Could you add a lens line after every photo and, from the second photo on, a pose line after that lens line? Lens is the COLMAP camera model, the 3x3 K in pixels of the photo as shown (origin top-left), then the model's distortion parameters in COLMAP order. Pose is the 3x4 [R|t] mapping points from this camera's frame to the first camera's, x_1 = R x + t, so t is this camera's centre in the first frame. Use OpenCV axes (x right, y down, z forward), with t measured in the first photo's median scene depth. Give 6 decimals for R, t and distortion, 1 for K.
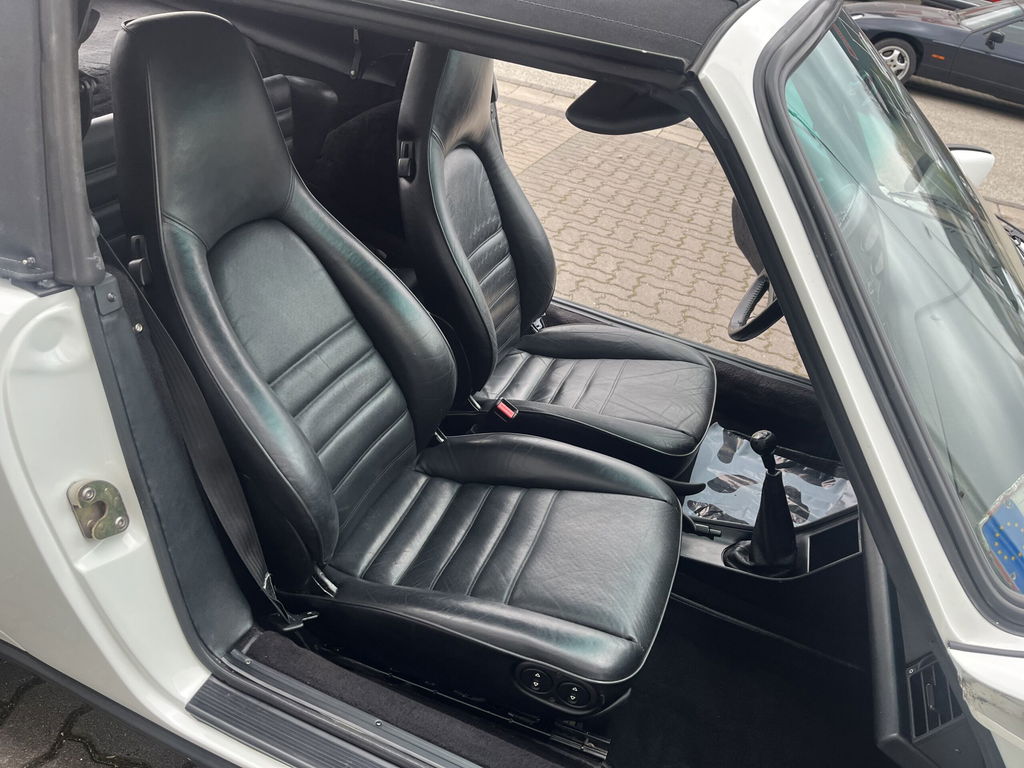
lens RADIAL K [[766.2, 0, 512.4], [0, 766.2, 380.6], [0, 0, 1]] dist [0.026288, -0.027698]
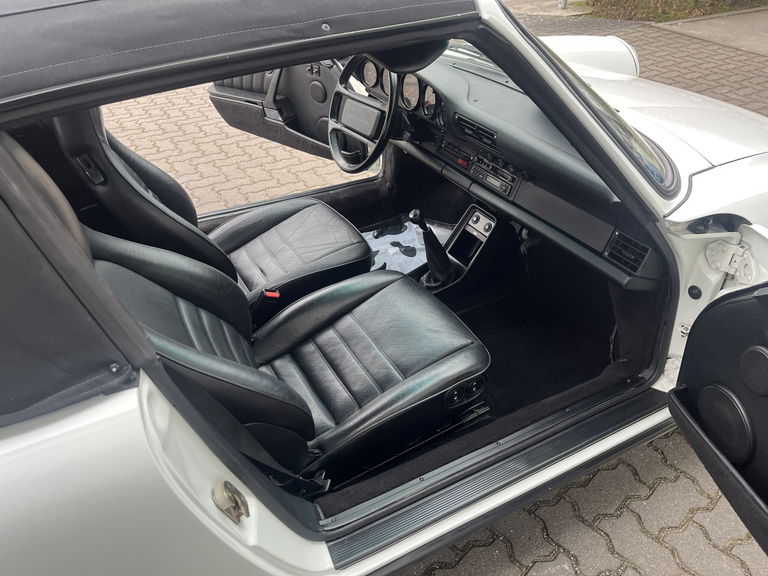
lens RADIAL K [[574.7, 0, 382.0], [0, 574.7, 288.2], [0, 0, 1]] dist [0.026288, -0.027698]
pose [[0.654206, -0.569231, 0.497987, -0.398461], [0.506903, 0.818669, 0.269871, -0.154435], [-0.561306, 0.075880, 0.824123, 0.034073]]
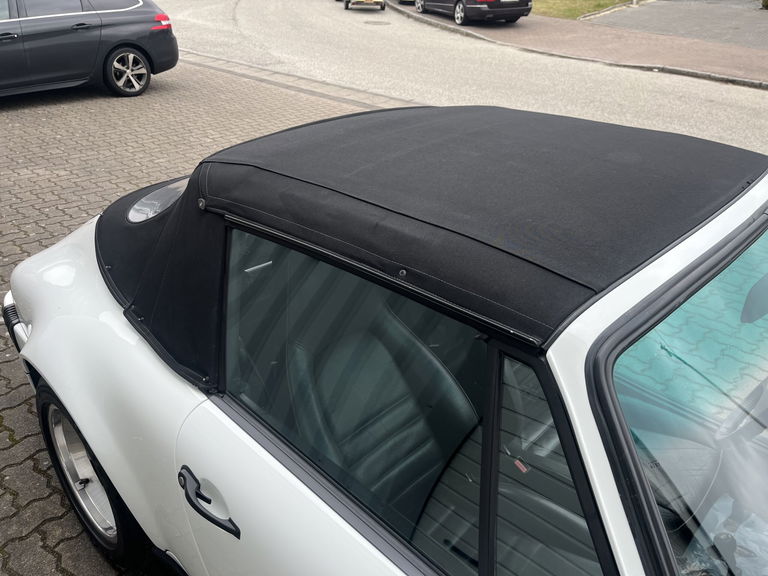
lens RADIAL K [[574.7, 0, 383.4], [0, 574.7, 287.9], [0, 0, 1]] dist [0.026288, -0.027698]
pose [[0.905773, 0.073387, -0.417359, 0.184587], [-0.114156, 0.990737, -0.073539, -0.180411], [0.408097, 0.114254, 0.905761, -0.063642]]
